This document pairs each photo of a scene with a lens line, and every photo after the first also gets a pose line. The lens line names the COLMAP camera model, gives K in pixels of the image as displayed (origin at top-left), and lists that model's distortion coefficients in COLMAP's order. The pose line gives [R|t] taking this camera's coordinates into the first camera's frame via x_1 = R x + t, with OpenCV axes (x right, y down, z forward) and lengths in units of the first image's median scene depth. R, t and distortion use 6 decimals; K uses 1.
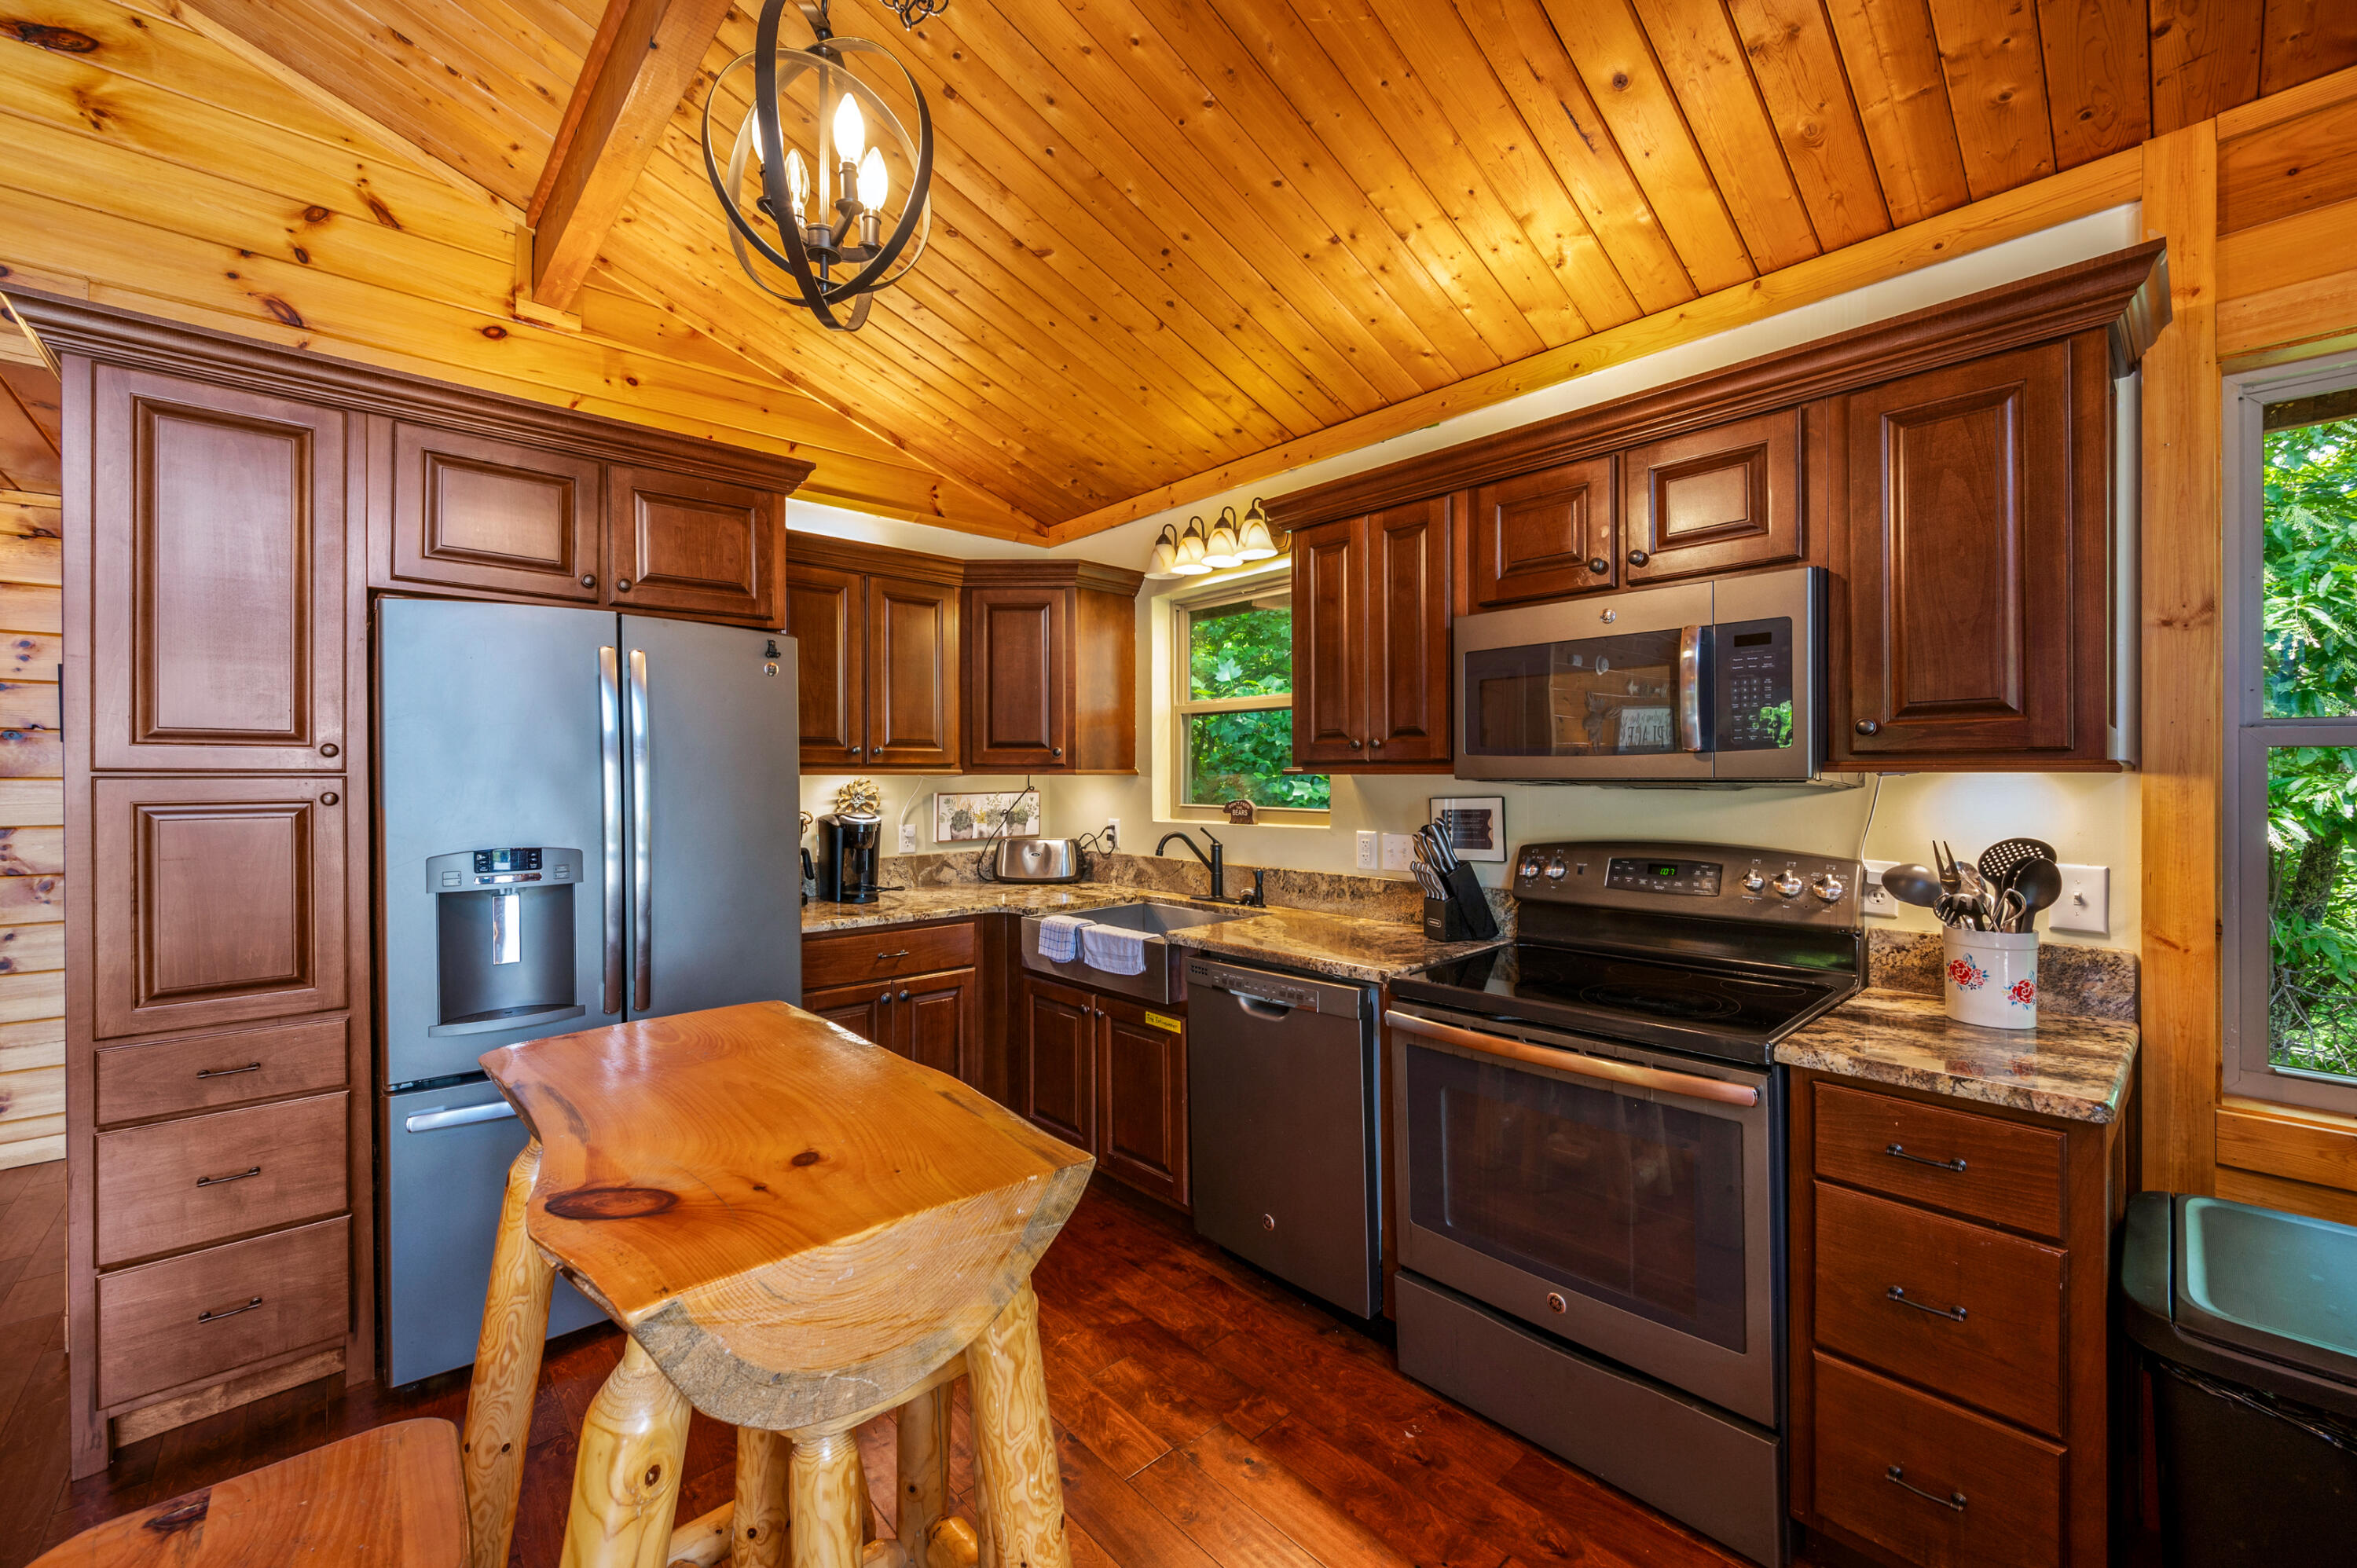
lens RADIAL K [[942.9, 0, 1184.2], [0, 942.9, 777.4], [0, 0, 1]] dist [0.000836, -0.000116]
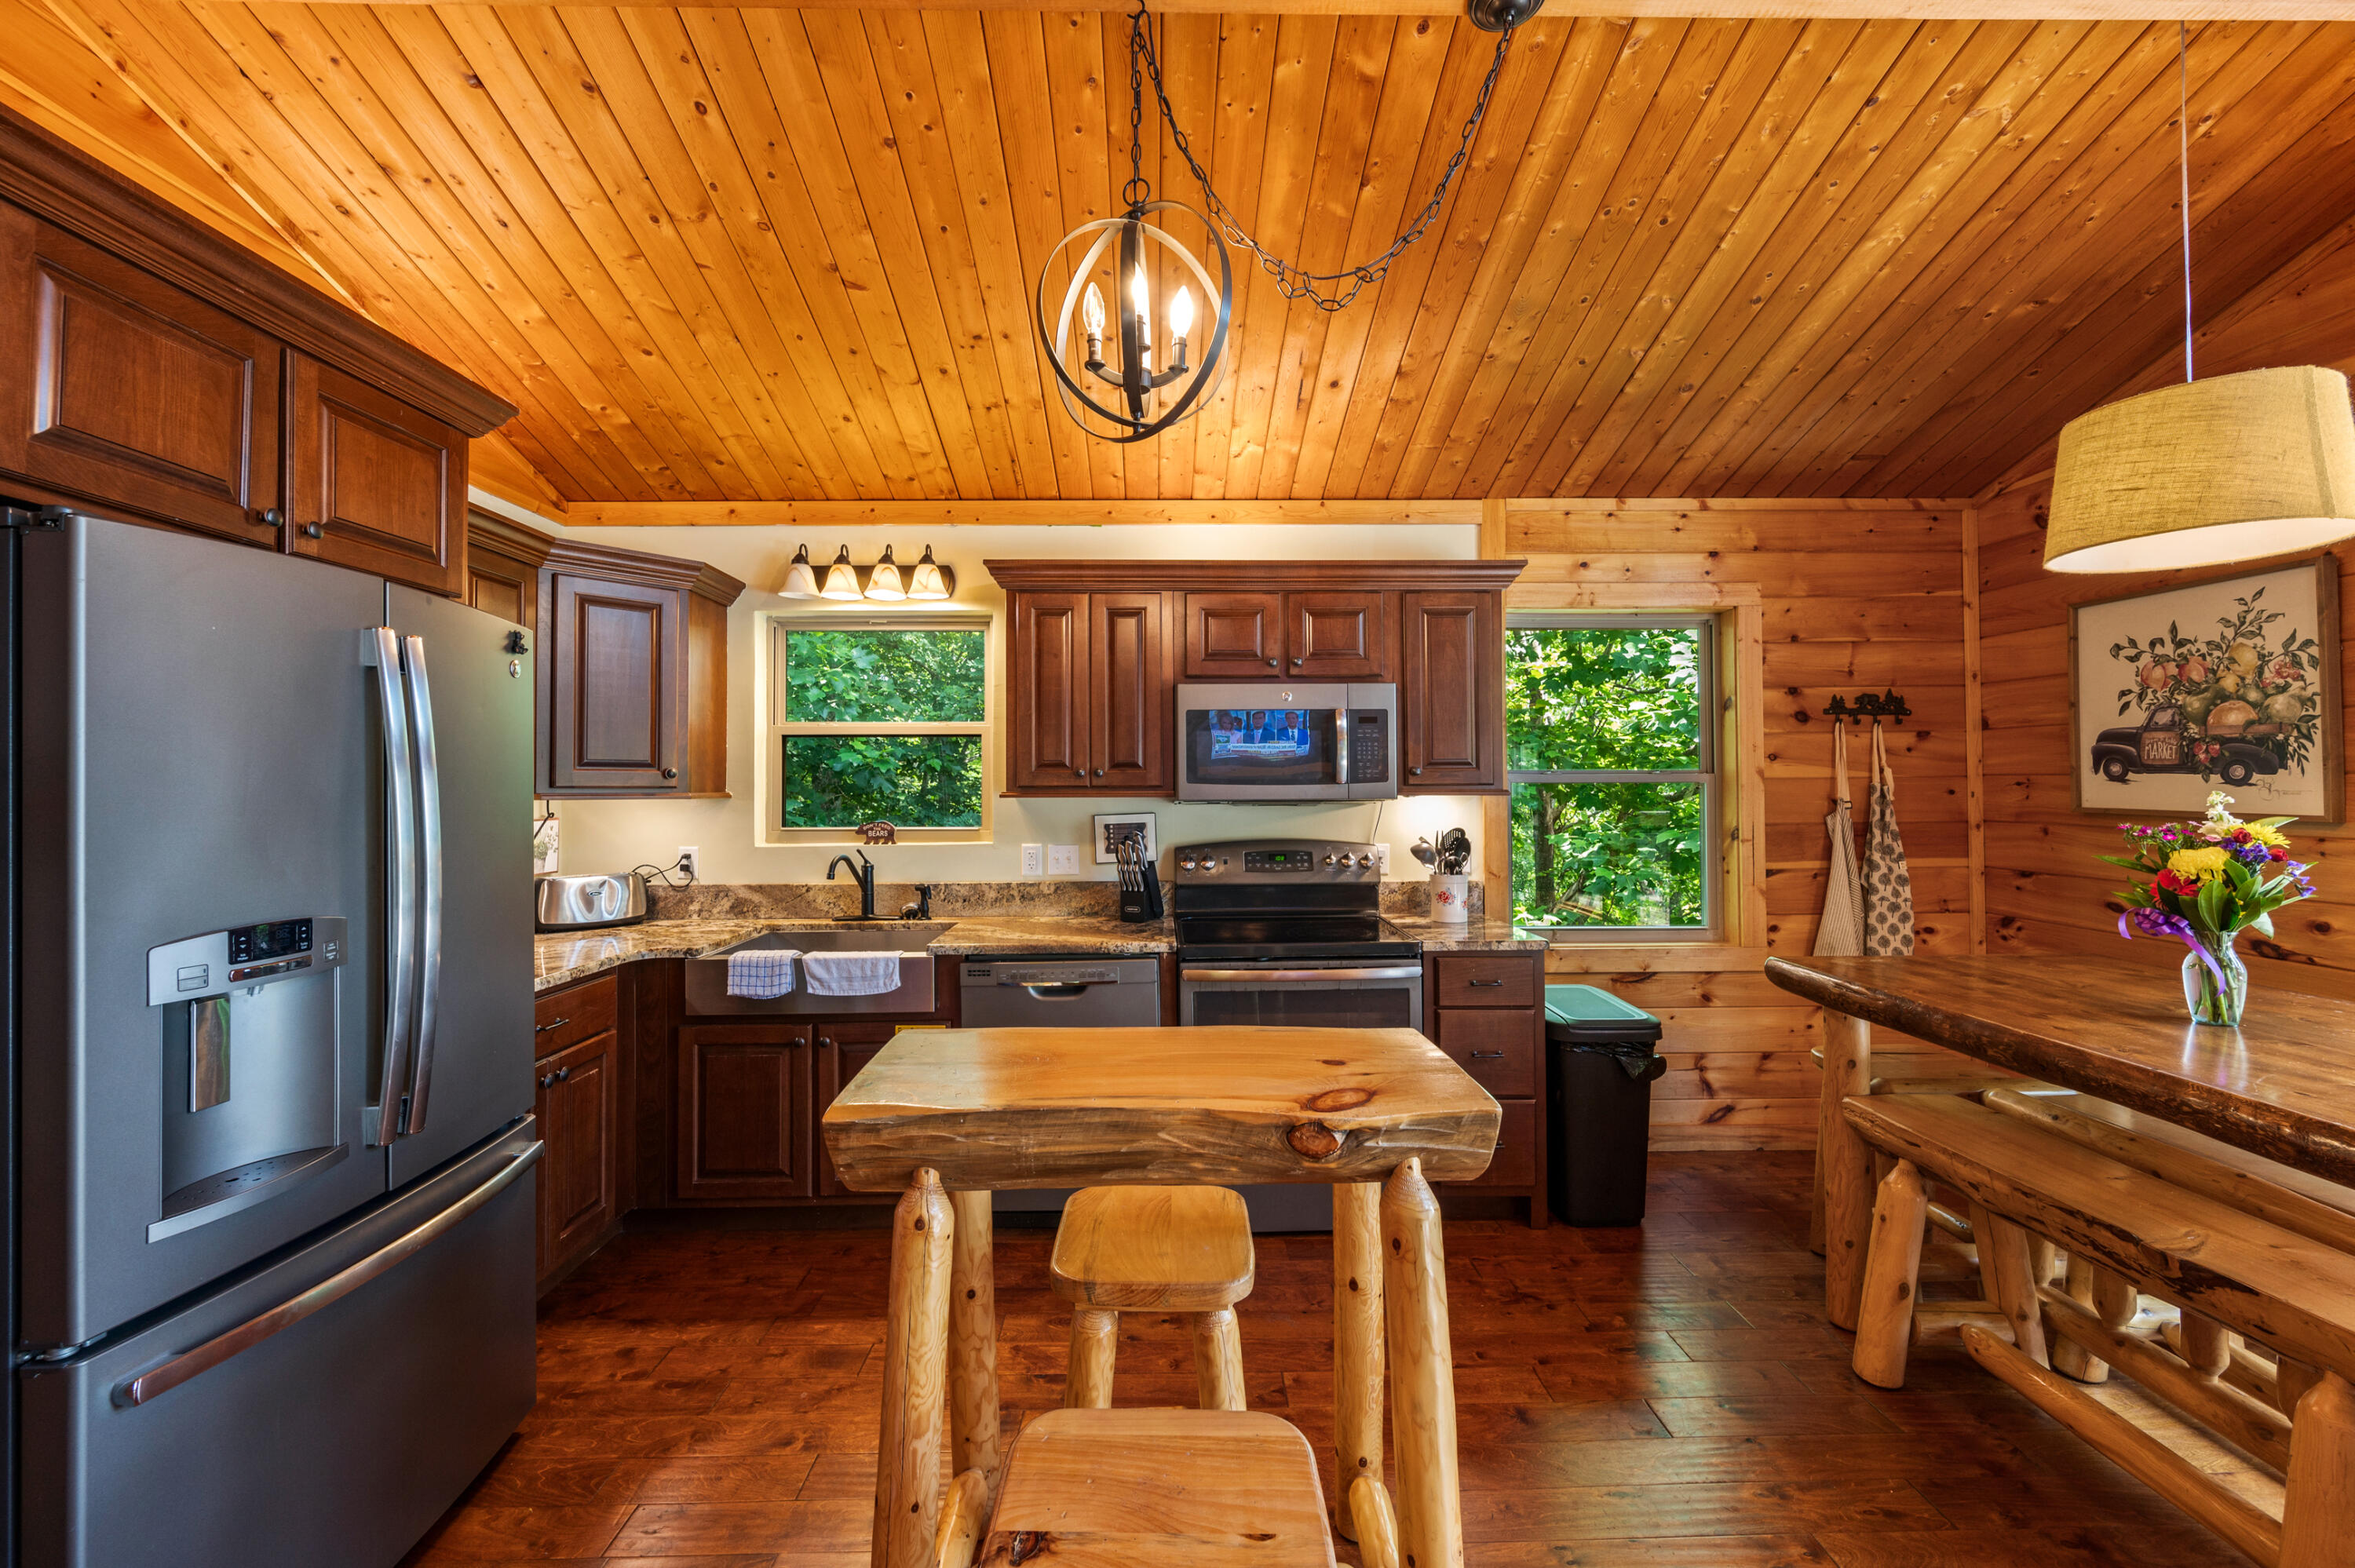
lens RADIAL K [[942.0, 0, 1183.2], [0, 942.0, 777.4], [0, 0, 1]] dist [0.000836, -0.000116]
pose [[0.660683, 0.007725, 0.750625, -0.644126], [0.004239, 0.999893, -0.014021, -0.011596], [-0.750653, 0.012446, 0.660580, 0.069022]]
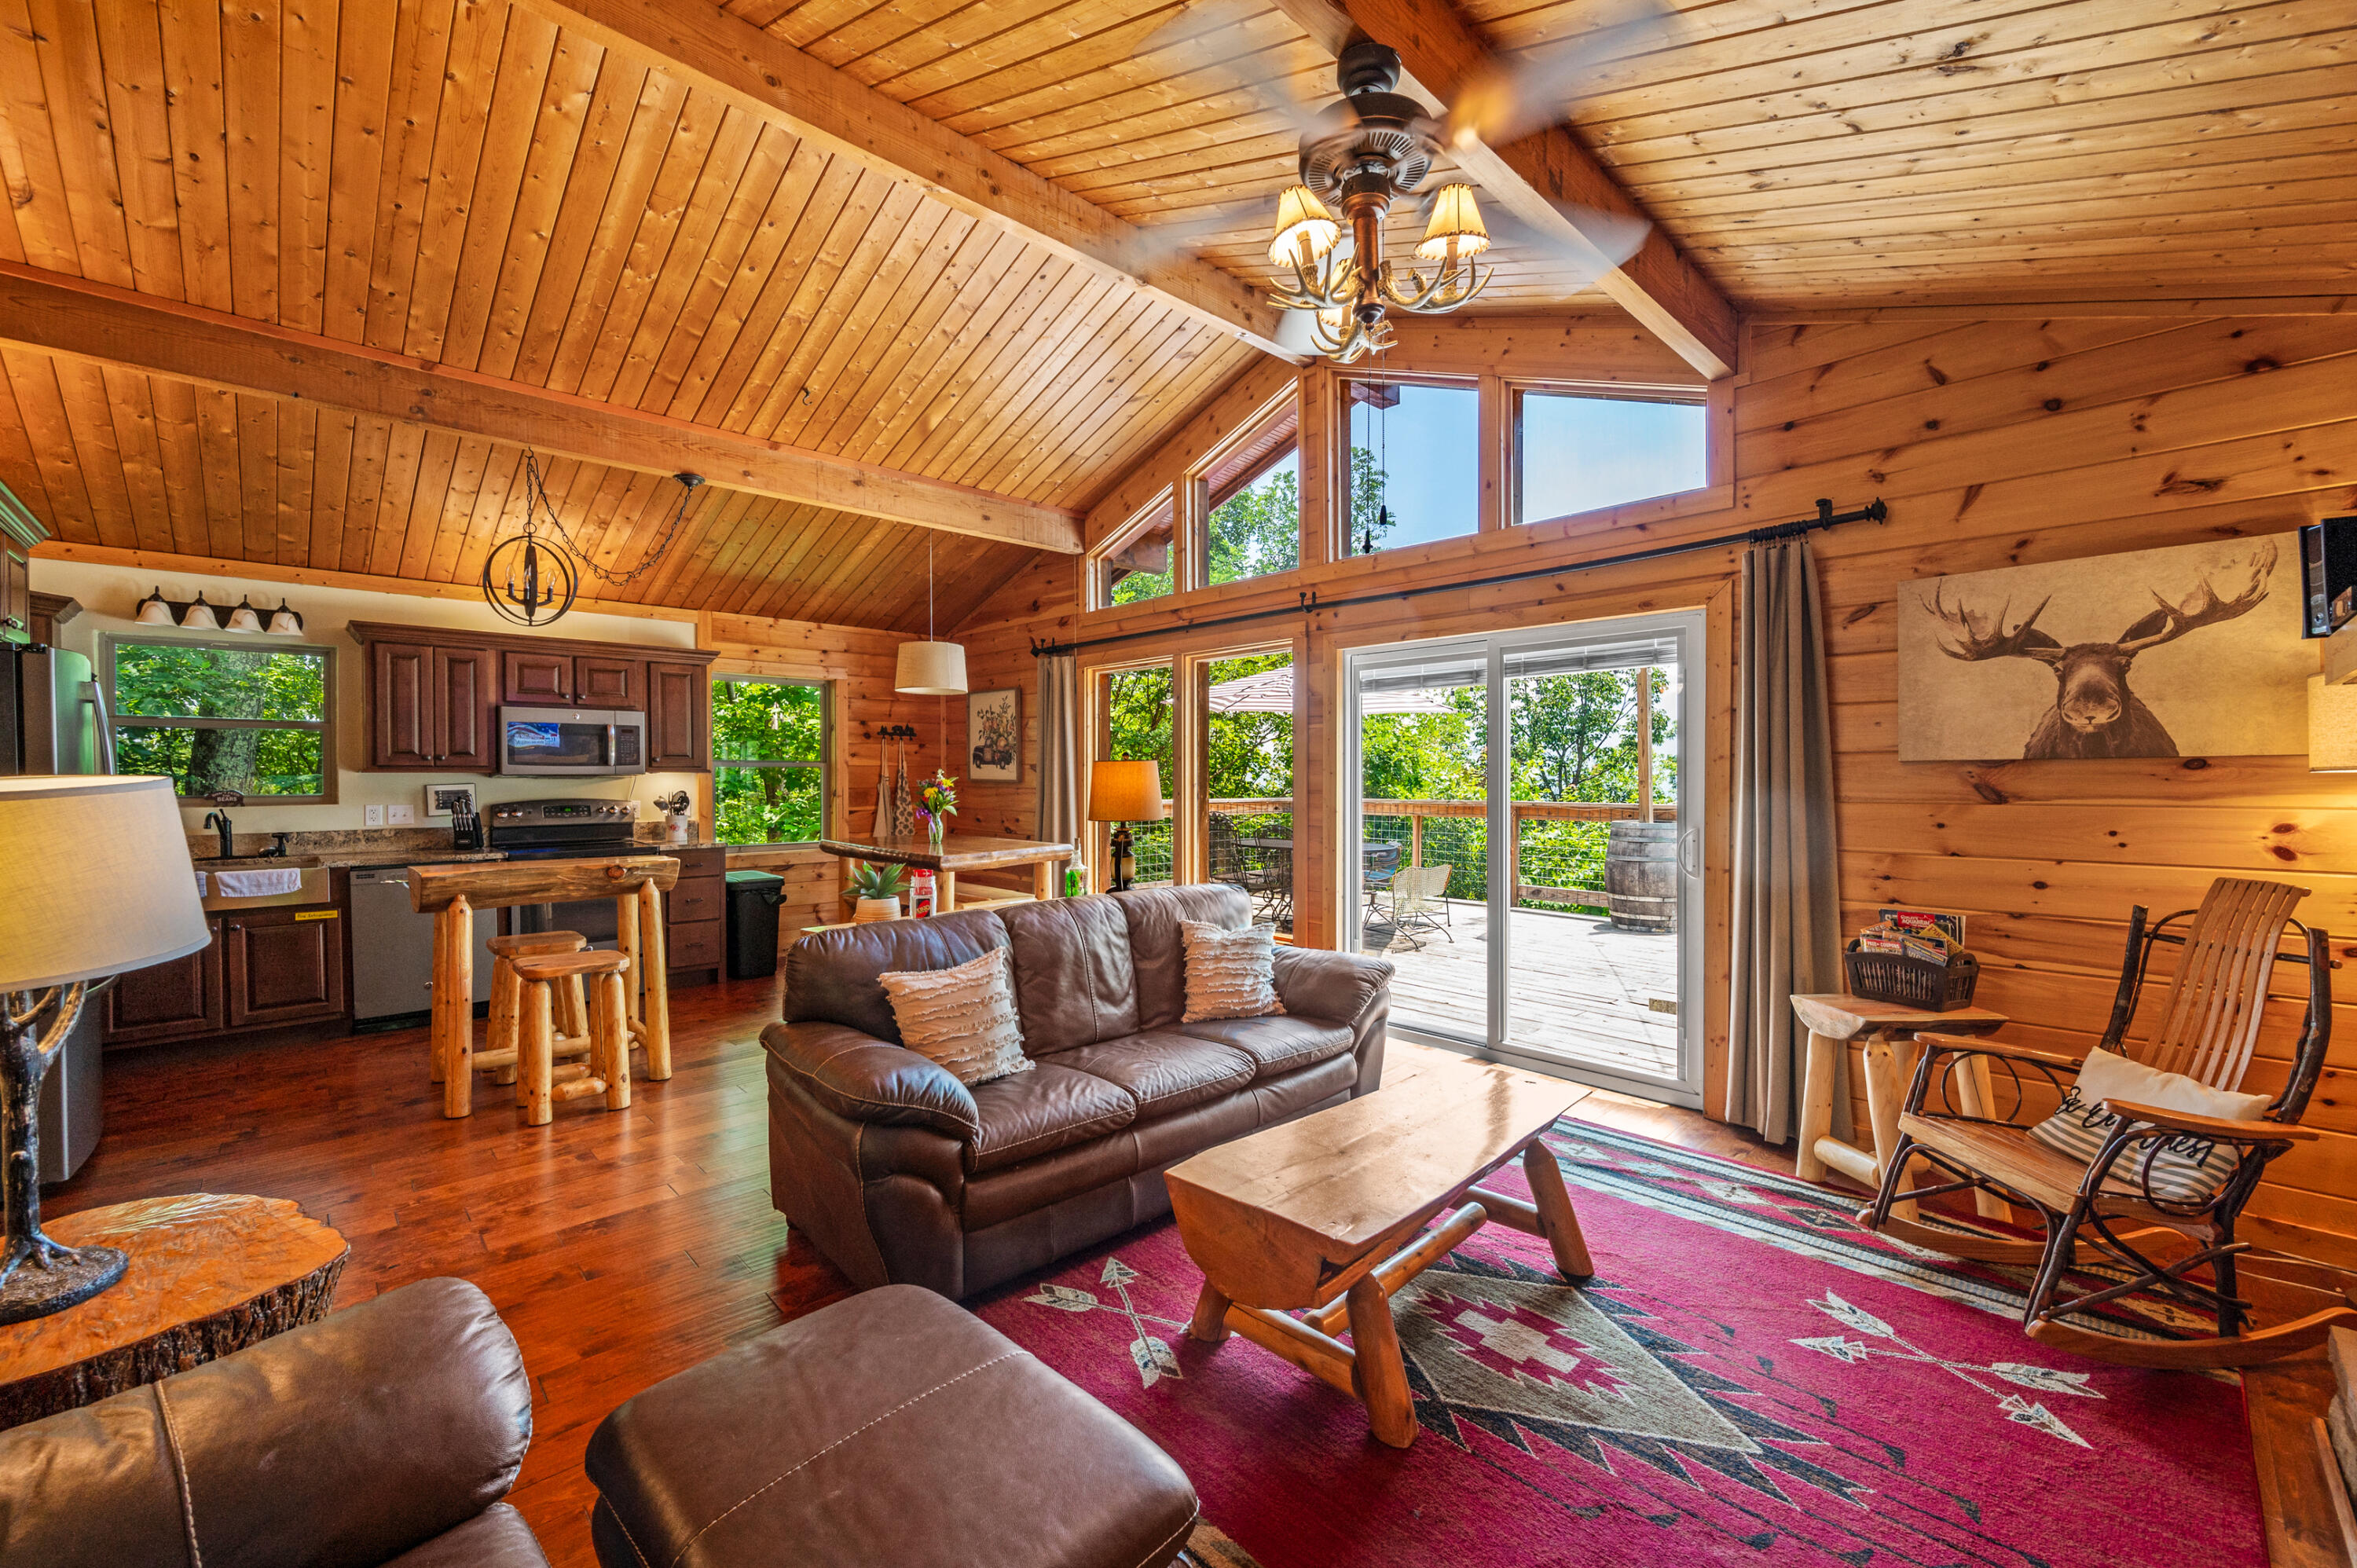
lens RADIAL K [[951.7, 0, 1178.5], [0, 951.7, 784.0], [0, 0, 1]] dist [0.000366, -0.000173]
pose [[-0.010341, -0.005918, 0.999929, -1.826304], [0.004233, 0.999973, 0.005962, 0.014853], [-0.999938, 0.004294, -0.010315, -0.579785]]
